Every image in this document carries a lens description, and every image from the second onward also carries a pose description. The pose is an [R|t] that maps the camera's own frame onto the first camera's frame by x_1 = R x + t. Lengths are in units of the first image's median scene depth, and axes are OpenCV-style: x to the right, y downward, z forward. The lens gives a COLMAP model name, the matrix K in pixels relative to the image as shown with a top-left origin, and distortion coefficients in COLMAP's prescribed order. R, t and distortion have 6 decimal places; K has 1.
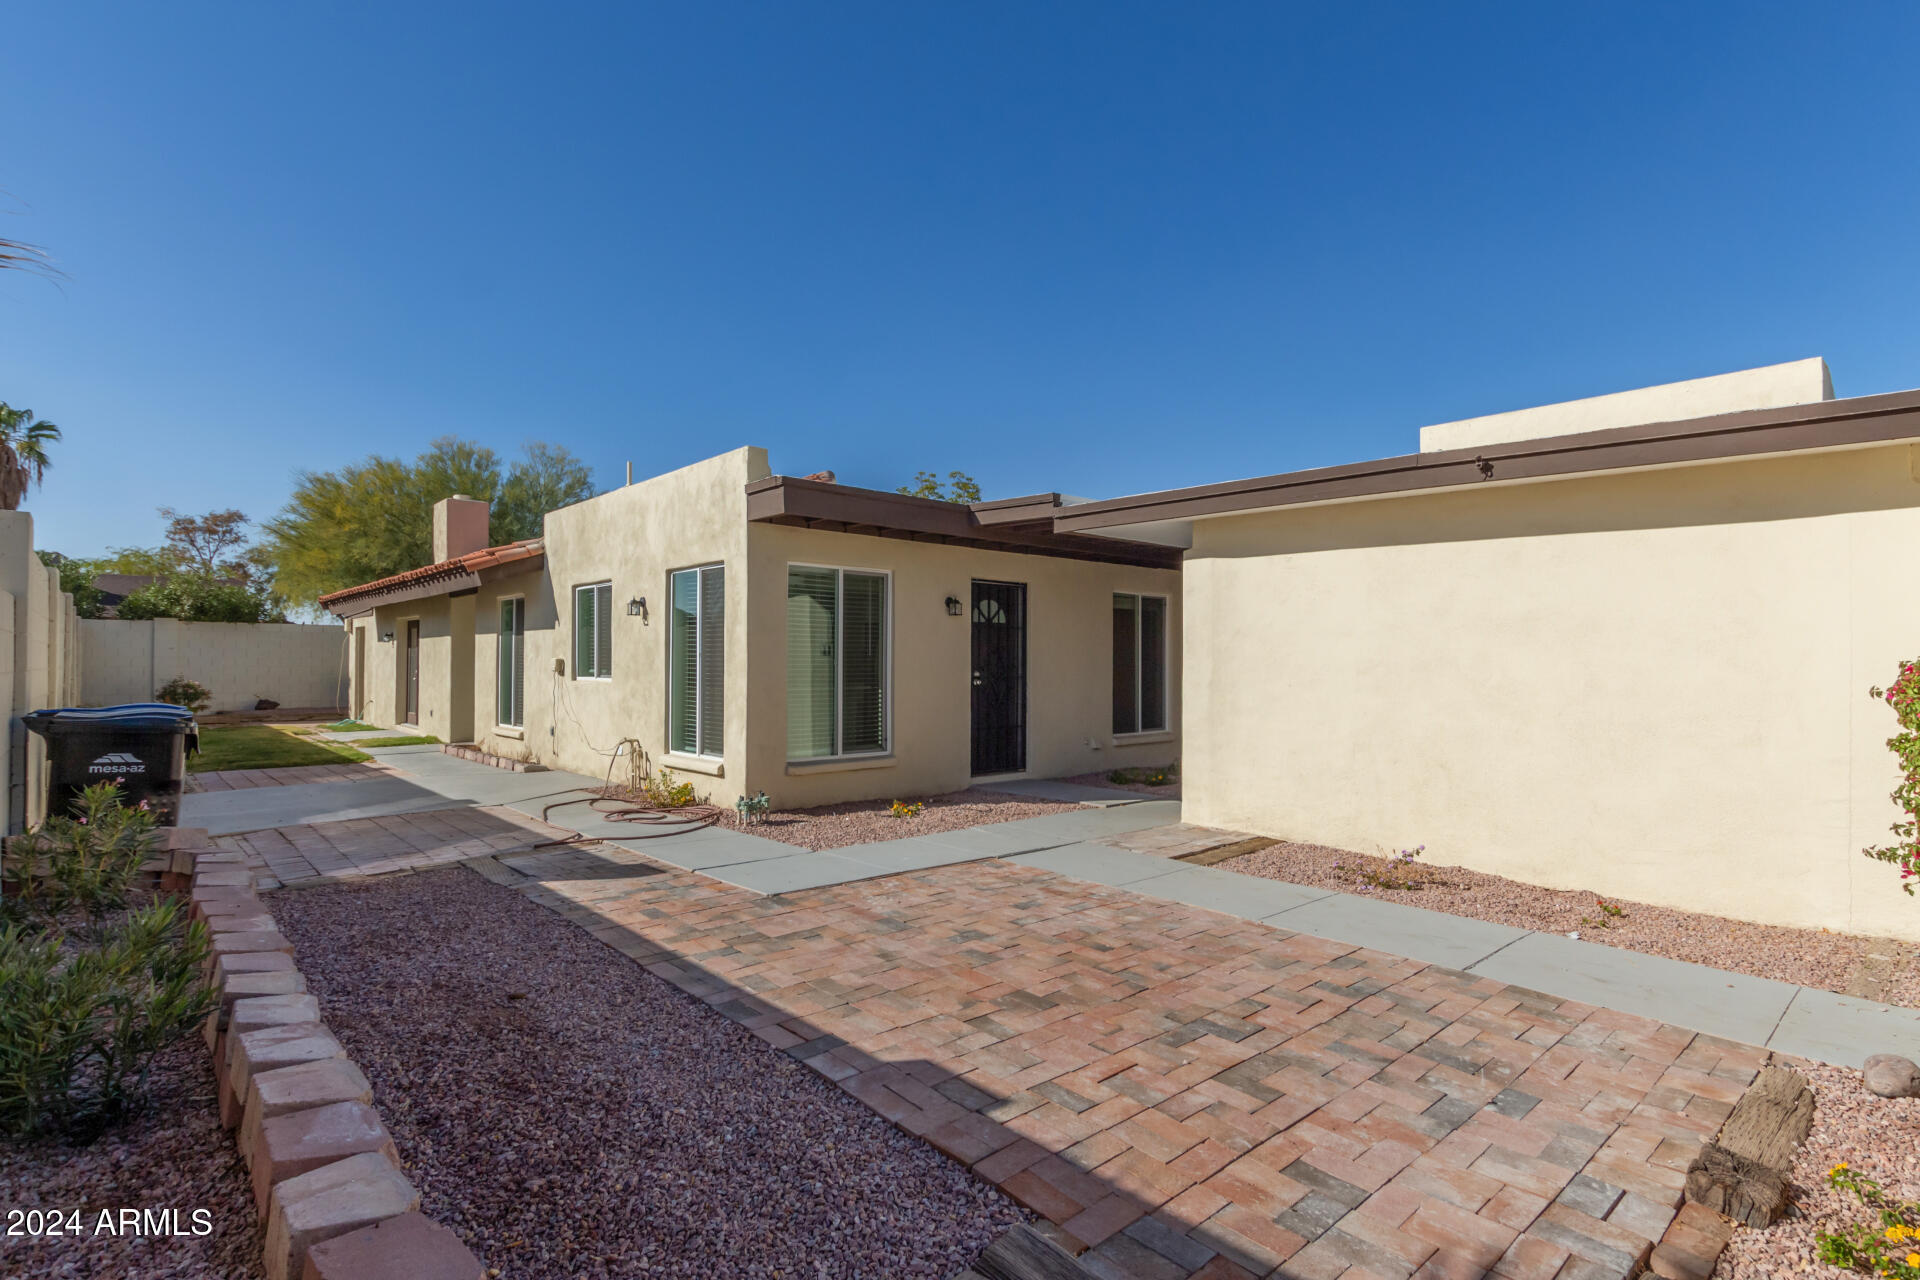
lens RADIAL K [[913.8, 0, 967.1], [0, 913.8, 647.6], [0, 0, 1]] dist [0.003177, -0.000657]
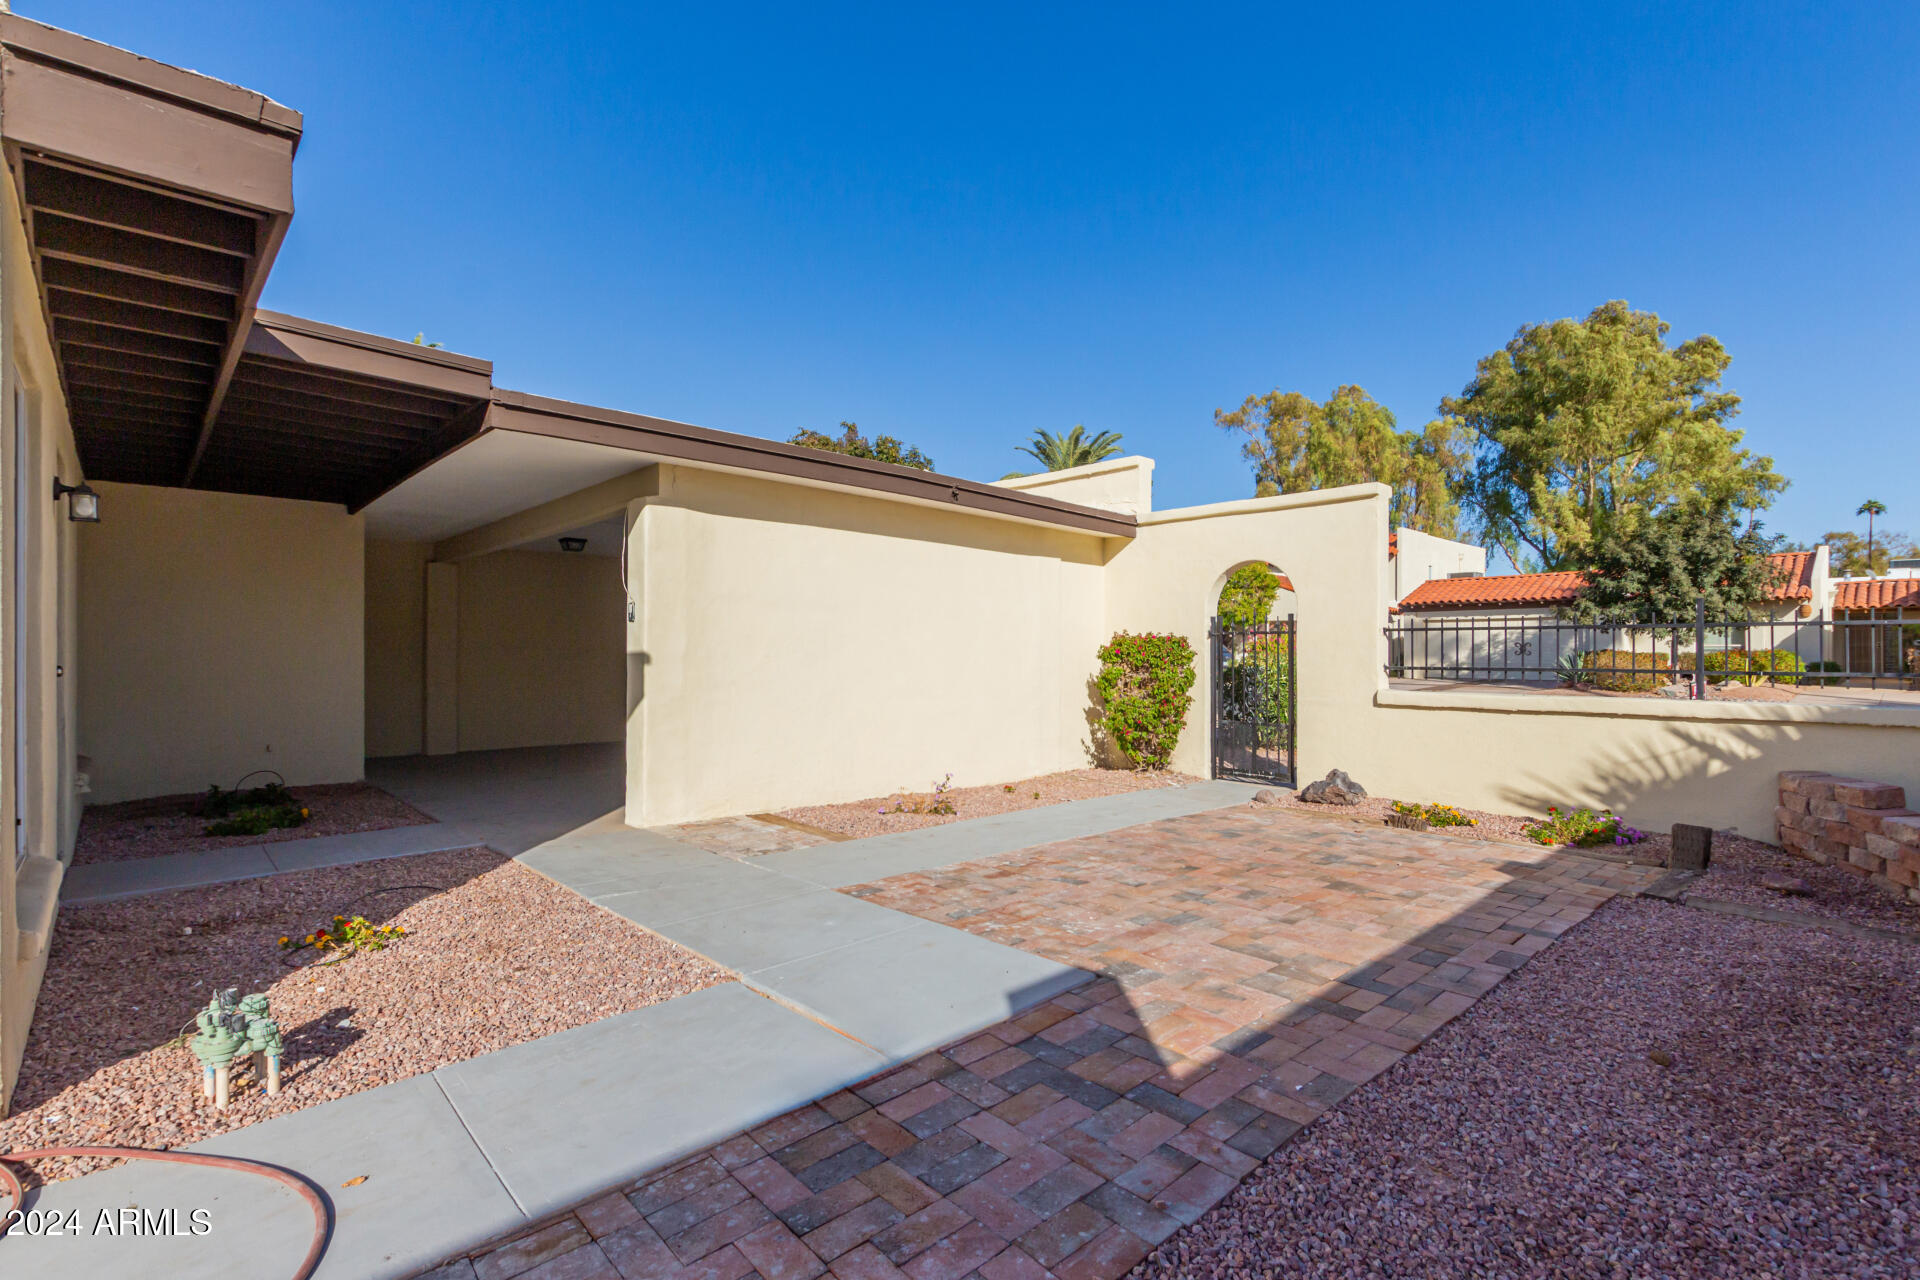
lens RADIAL K [[884.6, 0, 955.9], [0, 884.6, 649.8], [0, 0, 1]] dist [0.005687, 0.000101]
pose [[-0.001044, -0.000935, 0.999999, -0.776544], [-0.013074, 0.999914, 0.000921, 0.038049], [-0.999914, -0.013073, -0.001056, 1.018420]]
